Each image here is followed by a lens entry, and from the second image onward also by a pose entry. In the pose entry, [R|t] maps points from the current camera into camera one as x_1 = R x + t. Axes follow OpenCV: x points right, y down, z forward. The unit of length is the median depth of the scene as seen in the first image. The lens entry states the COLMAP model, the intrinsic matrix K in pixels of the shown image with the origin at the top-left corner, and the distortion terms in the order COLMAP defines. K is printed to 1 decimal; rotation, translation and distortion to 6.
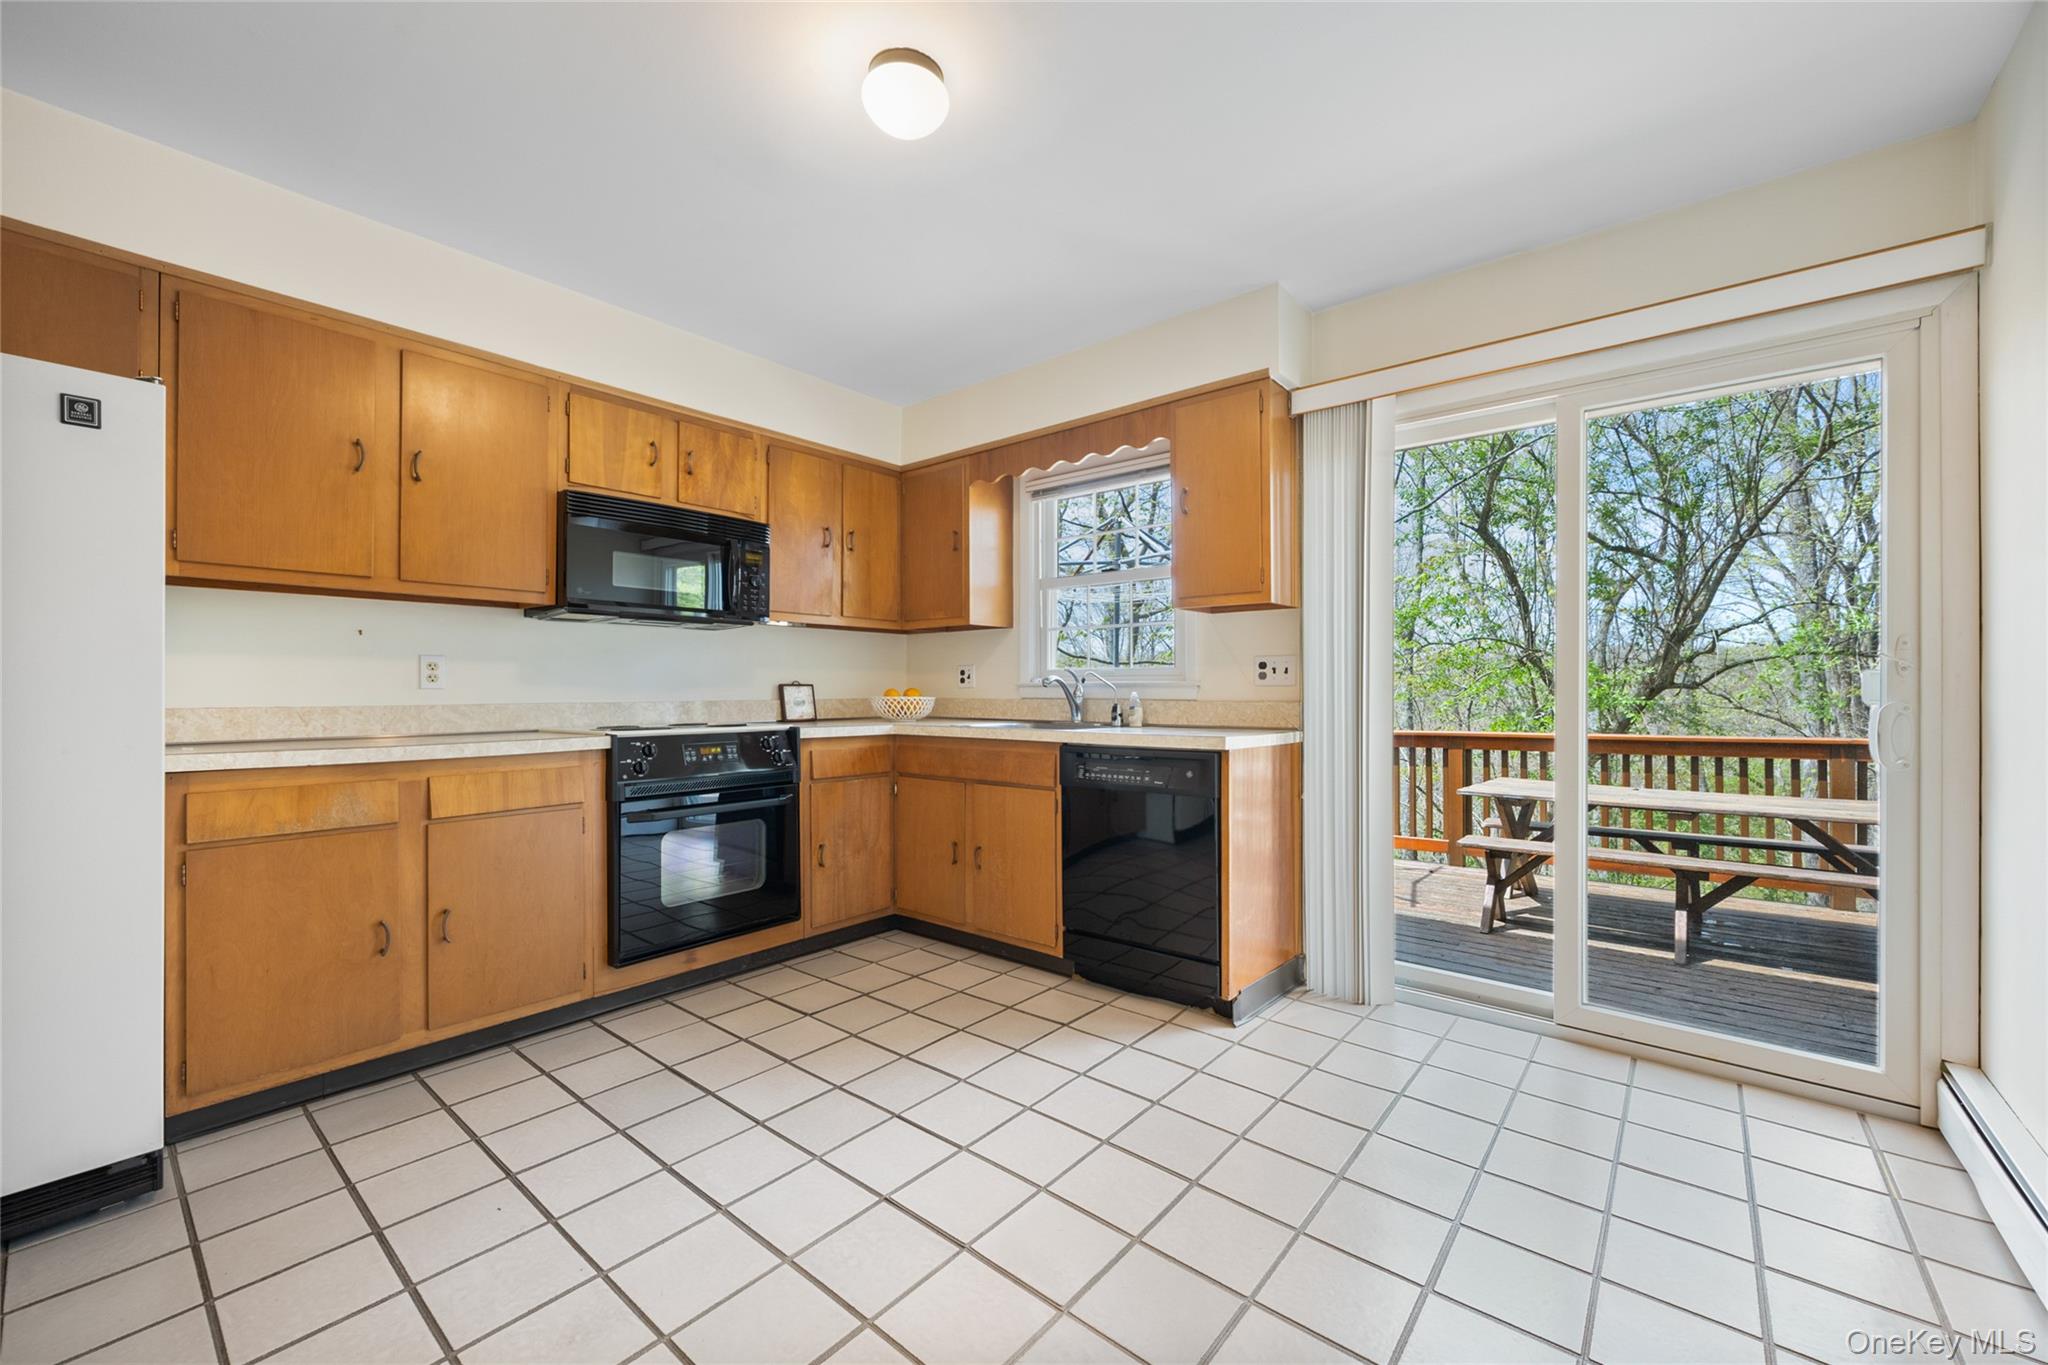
lens RADIAL K [[805.2, 0, 1023.8], [0, 805.2, 688.3], [0, 0, 1]] dist [-0.005700, 0.000690]
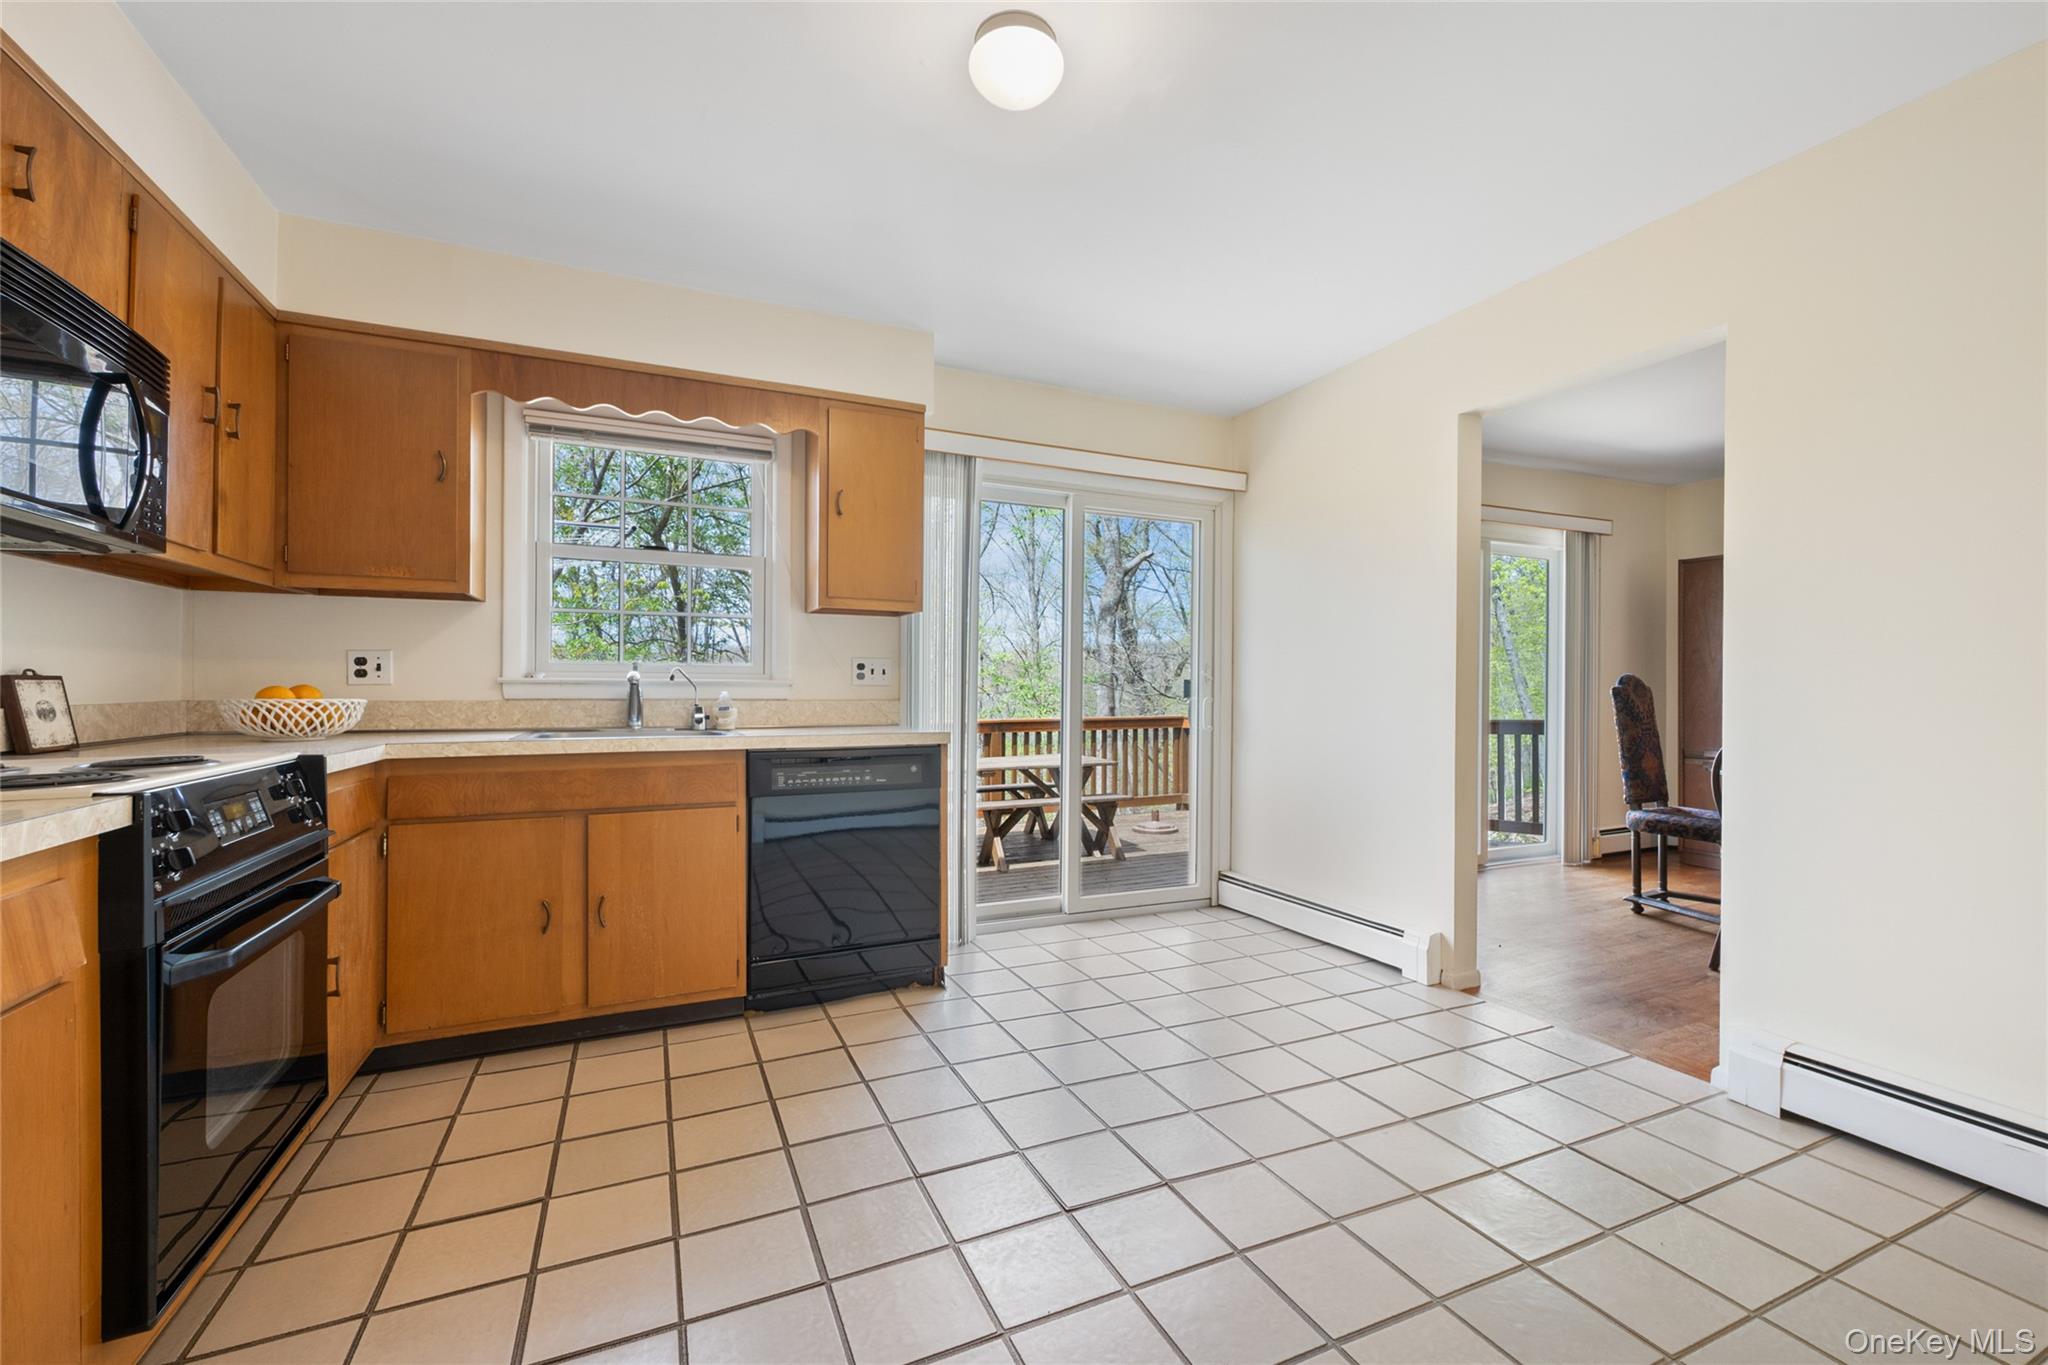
lens RADIAL K [[805.2, 0, 1017.5], [0, 805.2, 690.5], [0, 0, 1]] dist [-0.005700, 0.000690]
pose [[0.456559, -0.000475, 0.889693, -0.564766], [-0.005348, 0.999980, 0.003278, -0.001000], [-0.889677, -0.006255, 0.456547, 0.322660]]
